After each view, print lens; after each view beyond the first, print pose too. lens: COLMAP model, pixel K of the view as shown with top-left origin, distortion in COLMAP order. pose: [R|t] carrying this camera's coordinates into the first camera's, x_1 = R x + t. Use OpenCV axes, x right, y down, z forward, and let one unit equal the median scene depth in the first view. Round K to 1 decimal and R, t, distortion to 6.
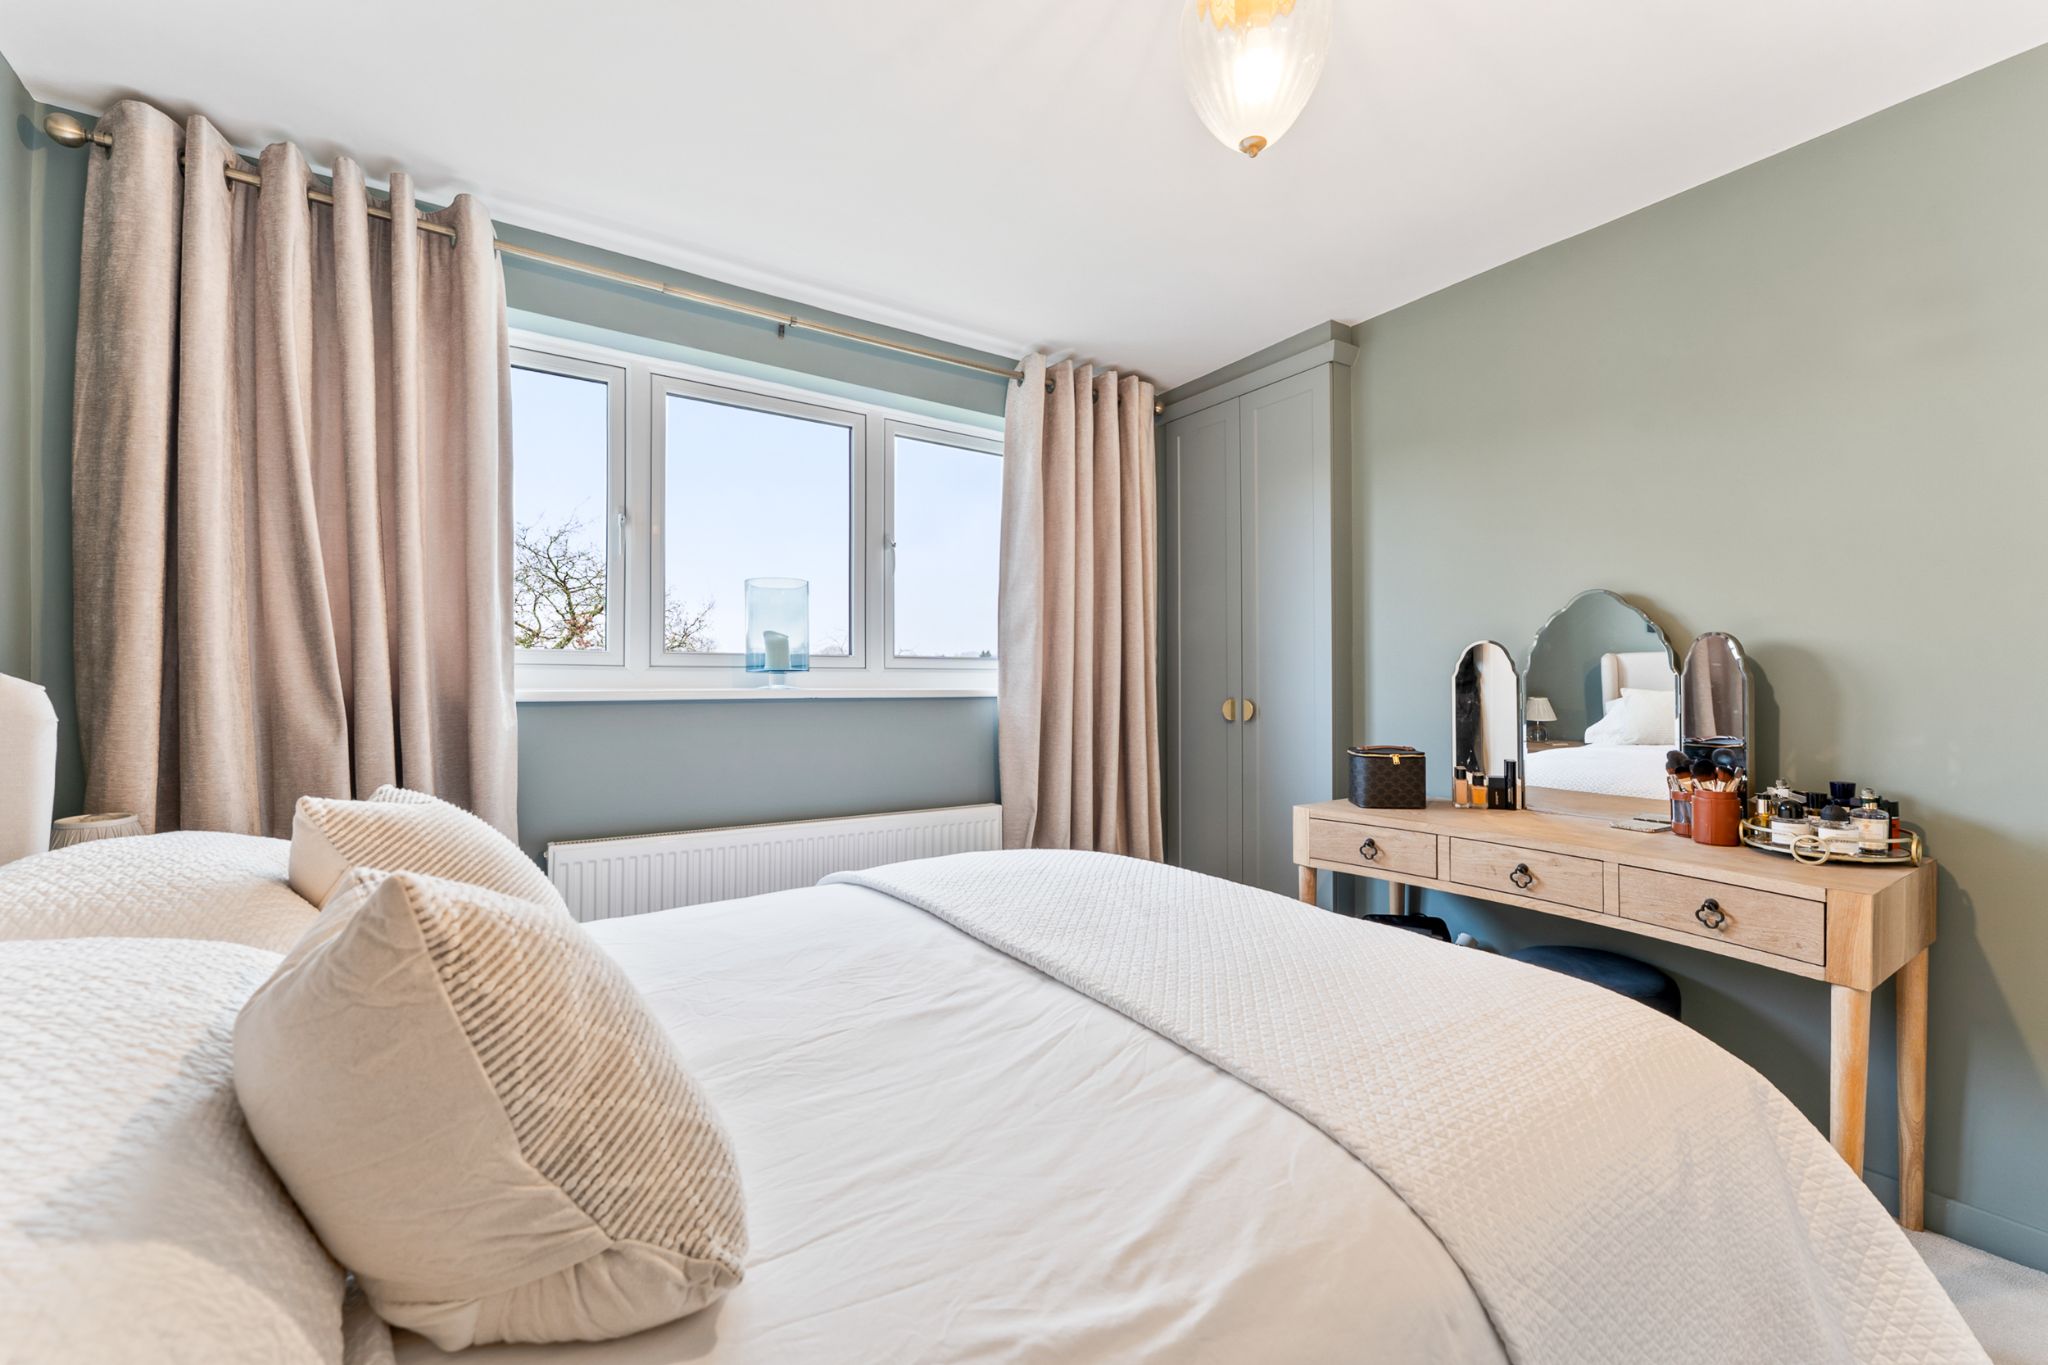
lens RADIAL K [[844.9, 0, 1026.1], [0, 844.9, 672.3], [0, 0, 1]] dist [-0.000779, -0.000486]
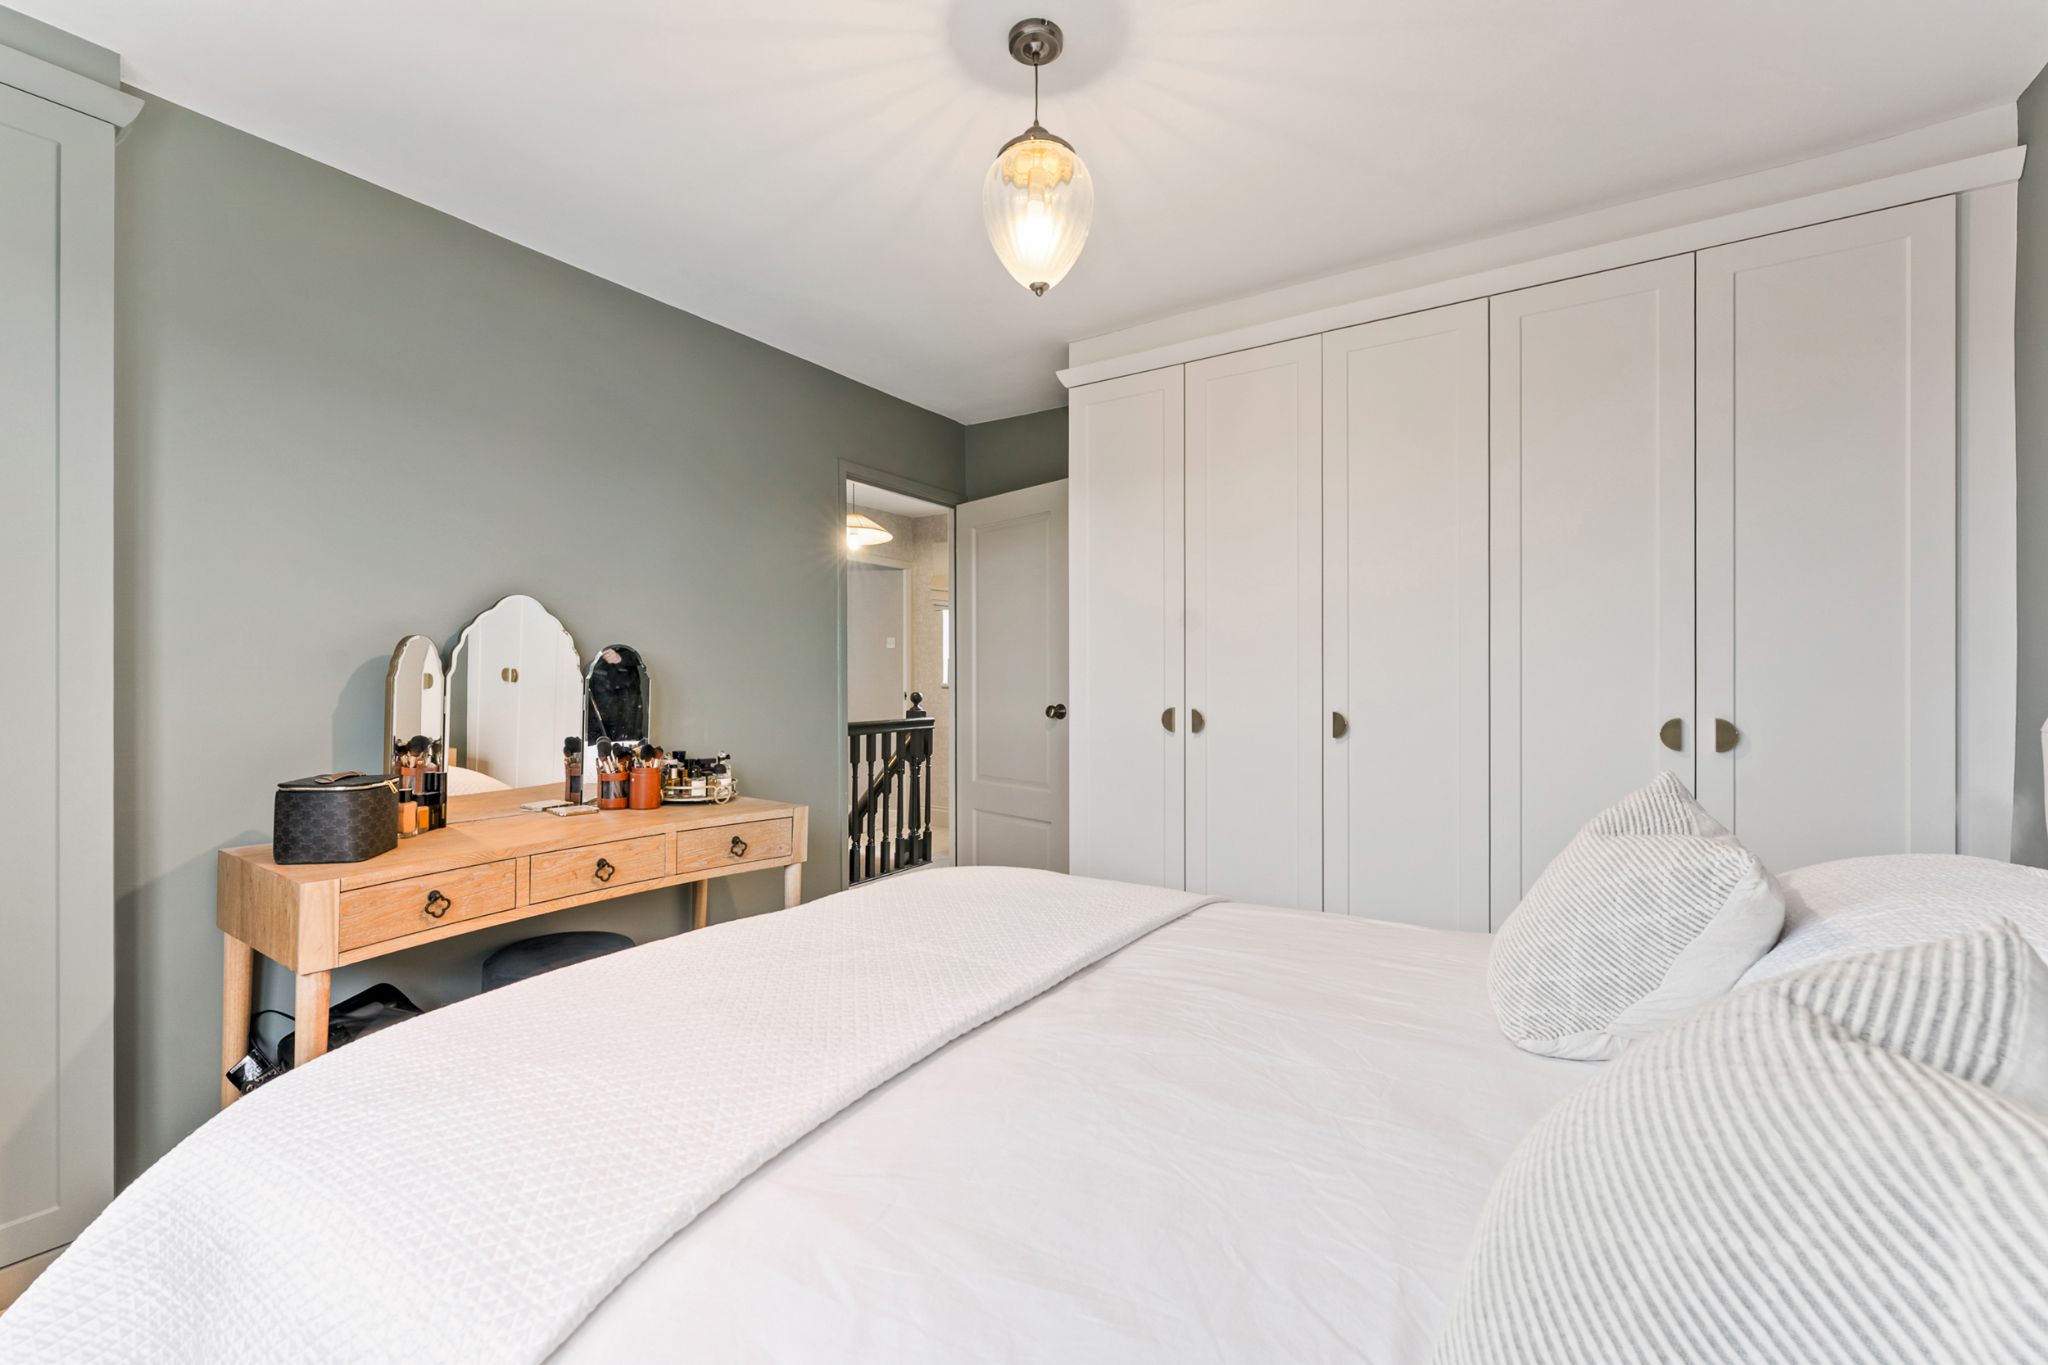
lens RADIAL K [[844.9, 0, 1026.1], [0, 844.9, 672.3], [0, 0, 1]] dist [-0.000779, -0.000486]
pose [[-0.393471, 0.006198, 0.919316, -0.620674], [-0.011569, 0.999865, -0.011692, 0.004346], [-0.919264, -0.015236, -0.393347, 1.013381]]
